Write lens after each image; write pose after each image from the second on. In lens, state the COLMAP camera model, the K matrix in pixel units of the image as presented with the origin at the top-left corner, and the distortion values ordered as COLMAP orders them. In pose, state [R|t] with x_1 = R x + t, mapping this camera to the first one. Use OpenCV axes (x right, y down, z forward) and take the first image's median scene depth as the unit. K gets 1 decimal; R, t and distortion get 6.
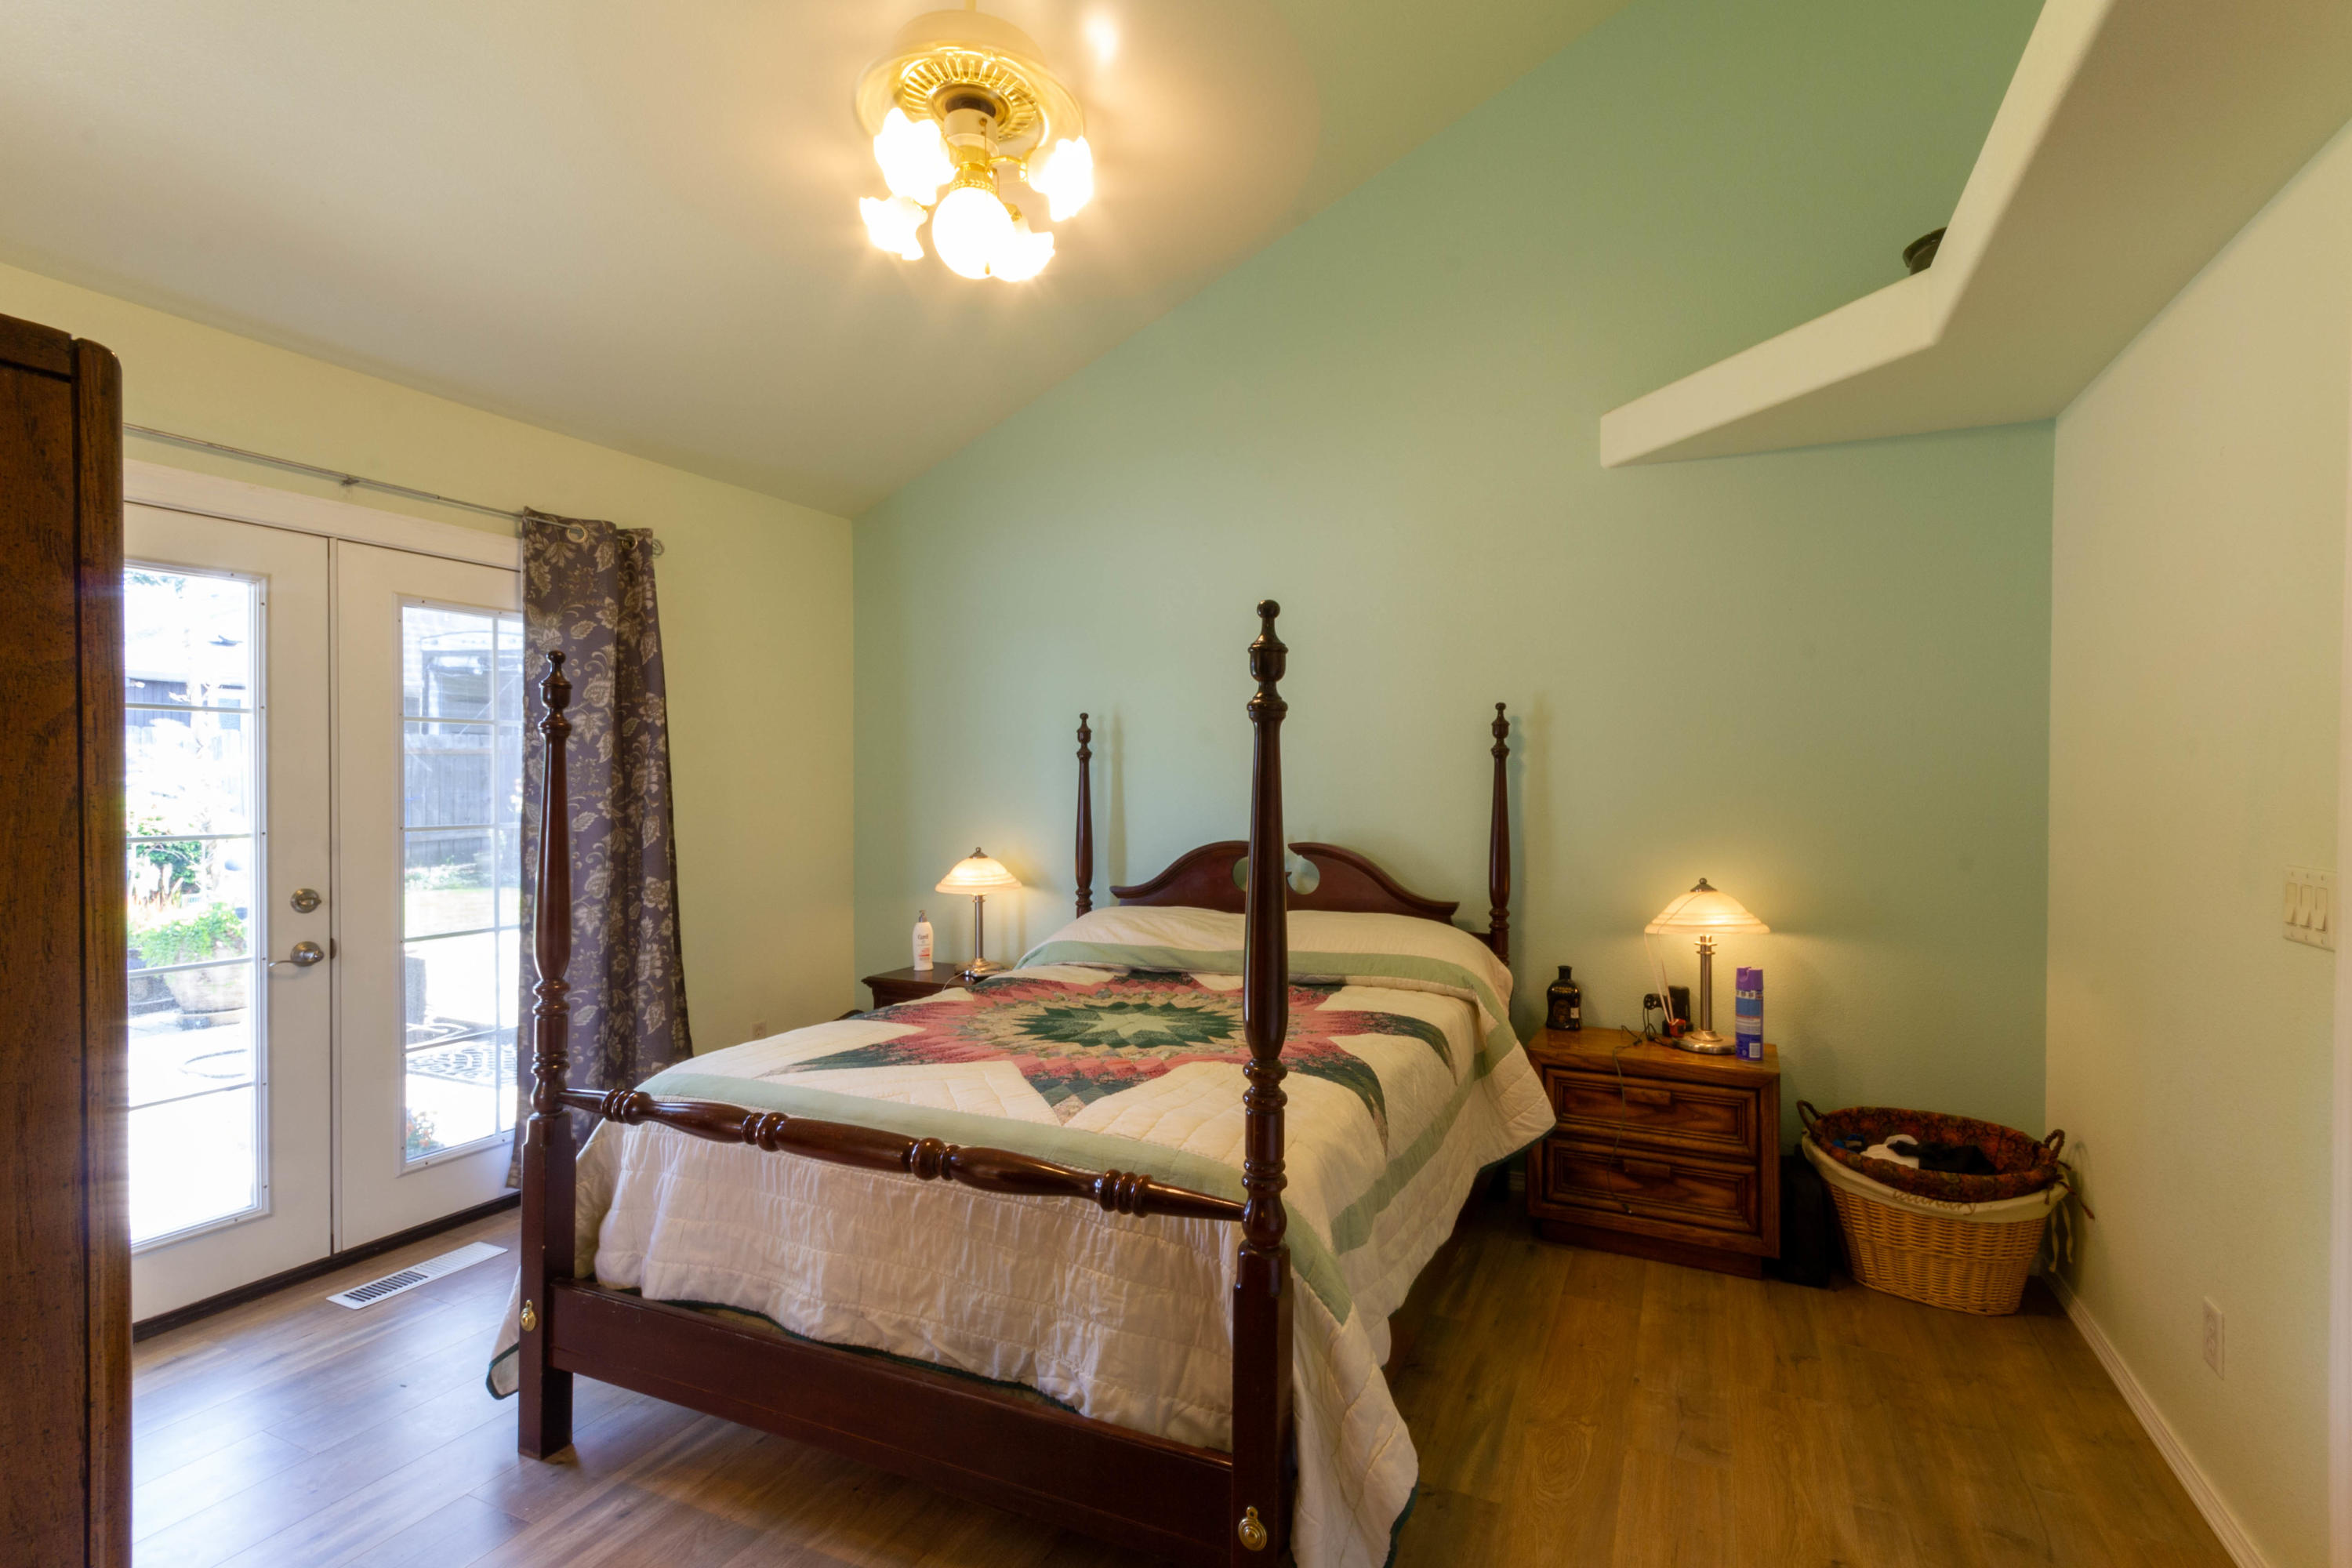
lens RADIAL K [[1085.2, 0, 1201.5], [0, 1085.2, 797.7], [0, 0, 1]] dist [0.010774, 0.001474]
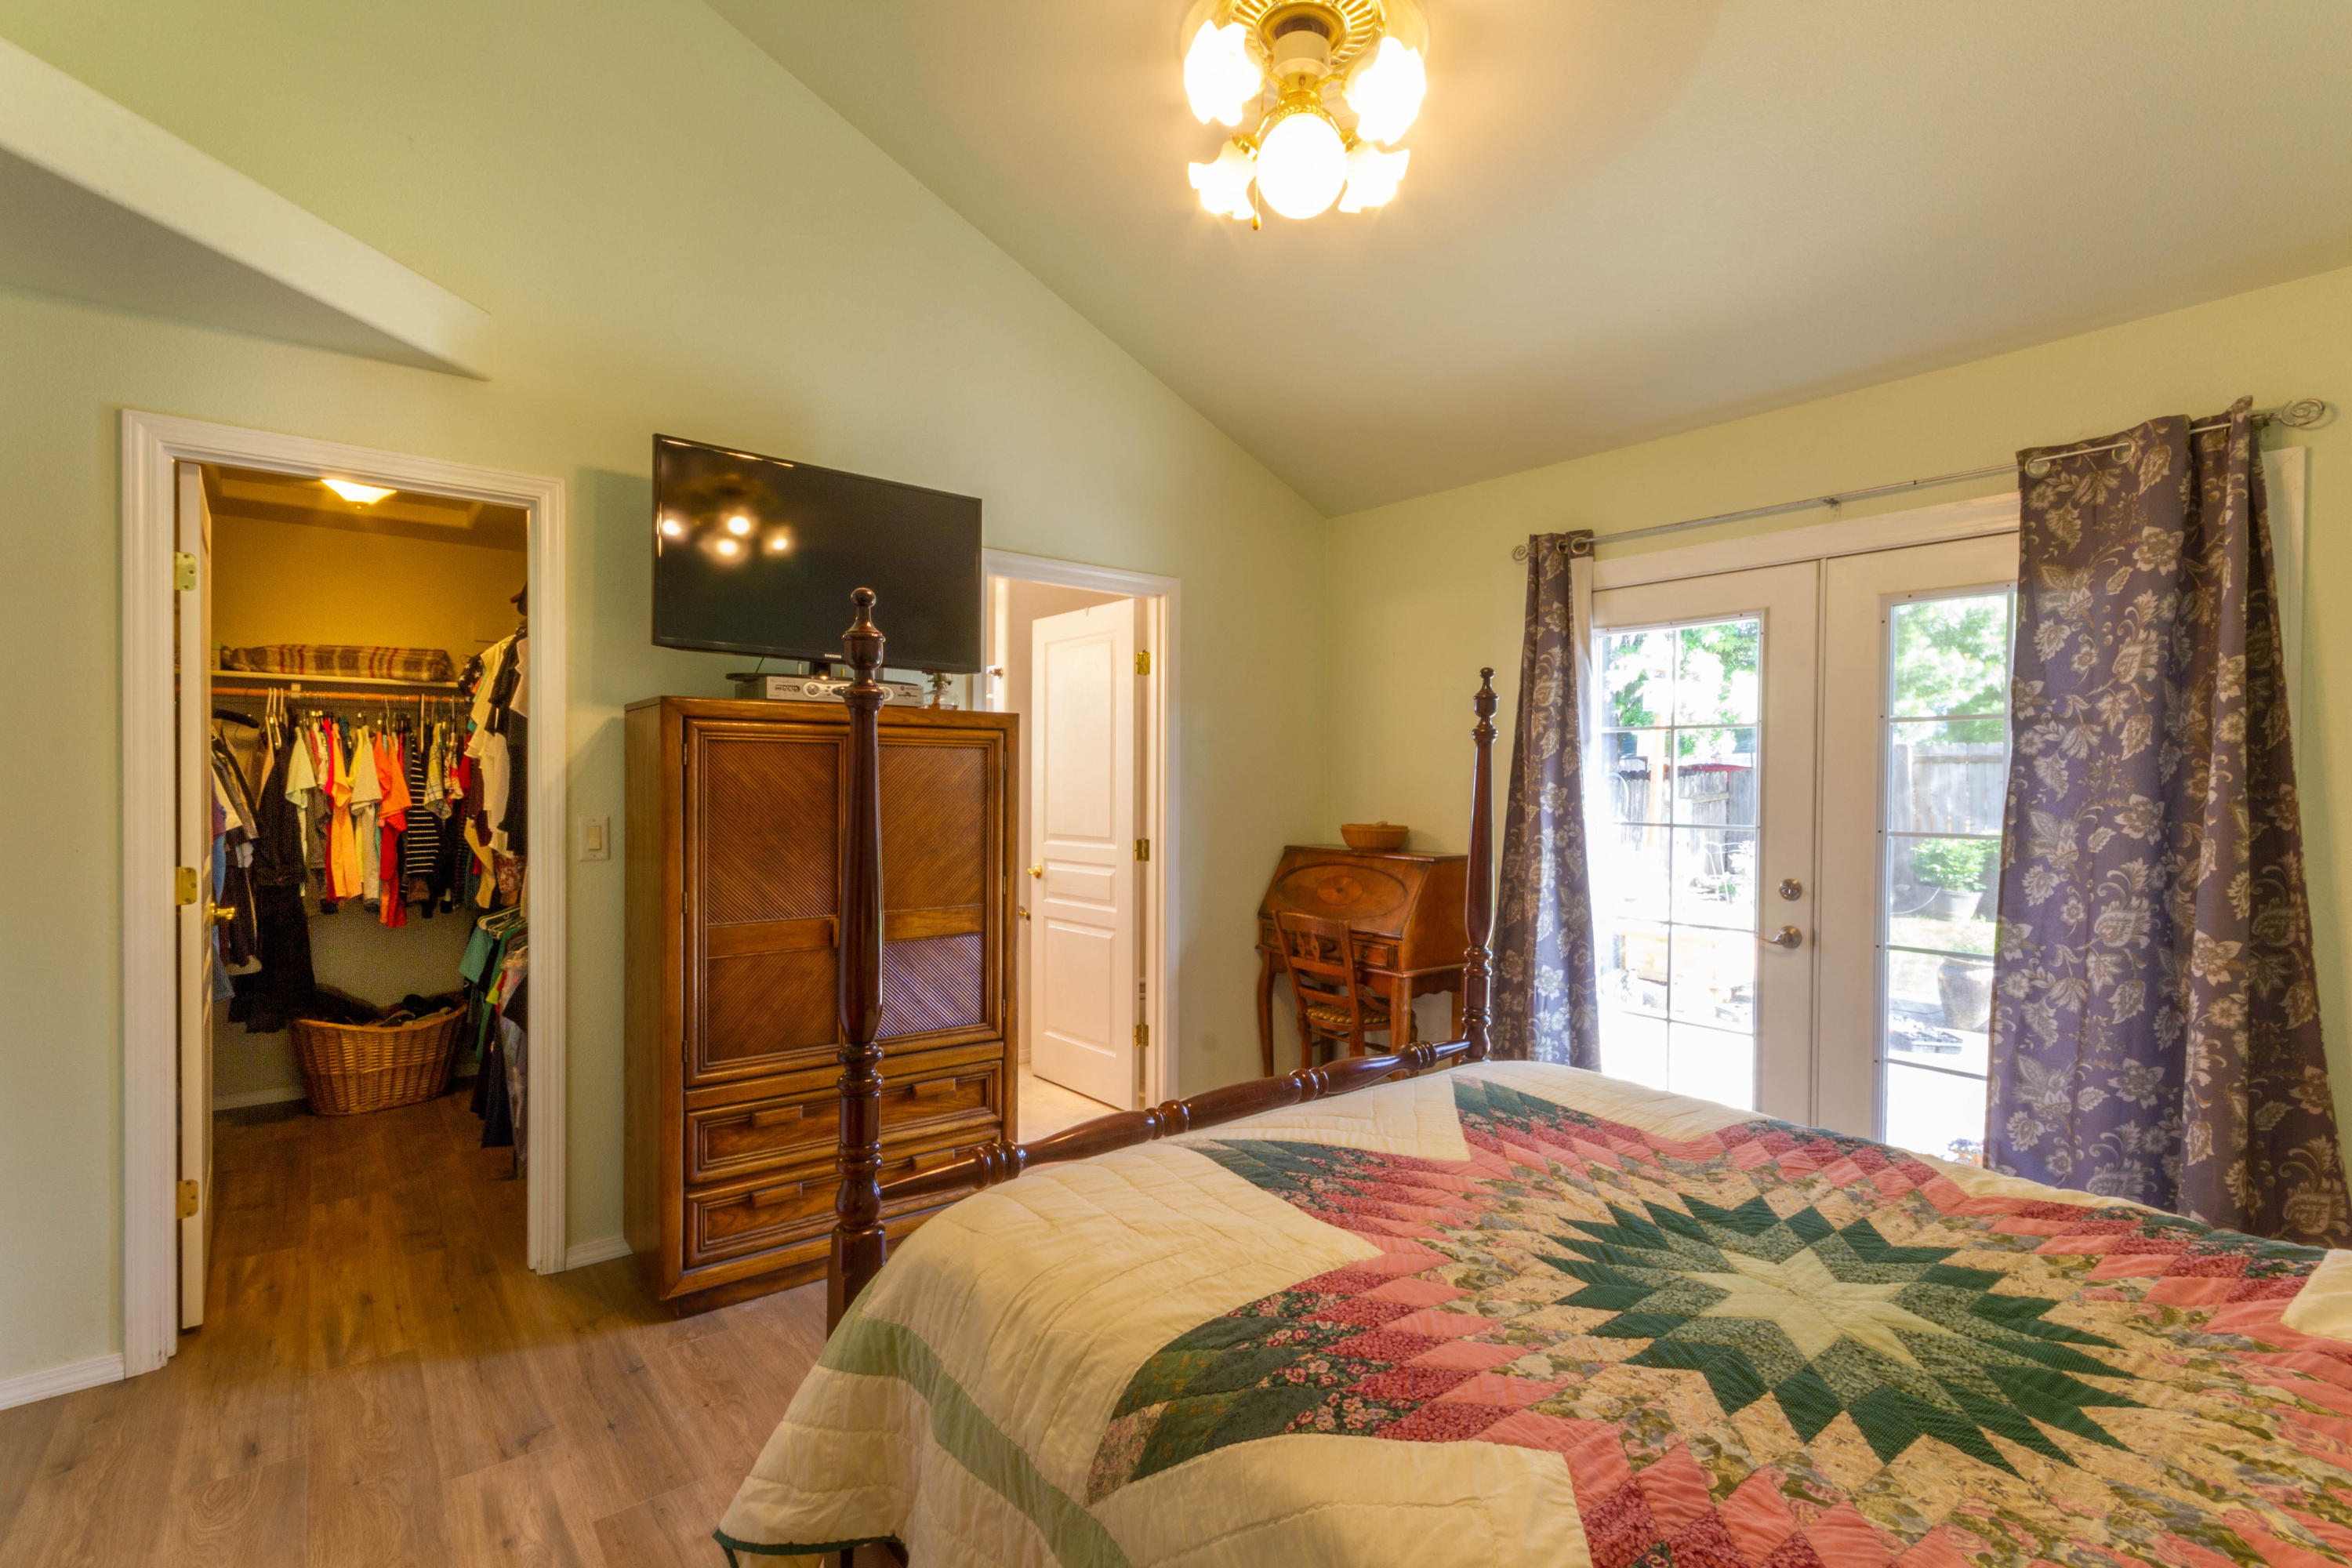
lens RADIAL K [[1085.2, 0, 1201.5], [0, 1085.2, 797.7], [0, 0, 1]] dist [0.010774, 0.001474]
pose [[-0.428586, 0.008090, -0.903465, 0.443394], [-0.023448, 0.999523, 0.020074, -0.008644], [0.903197, 0.029788, -0.428192, 0.912040]]
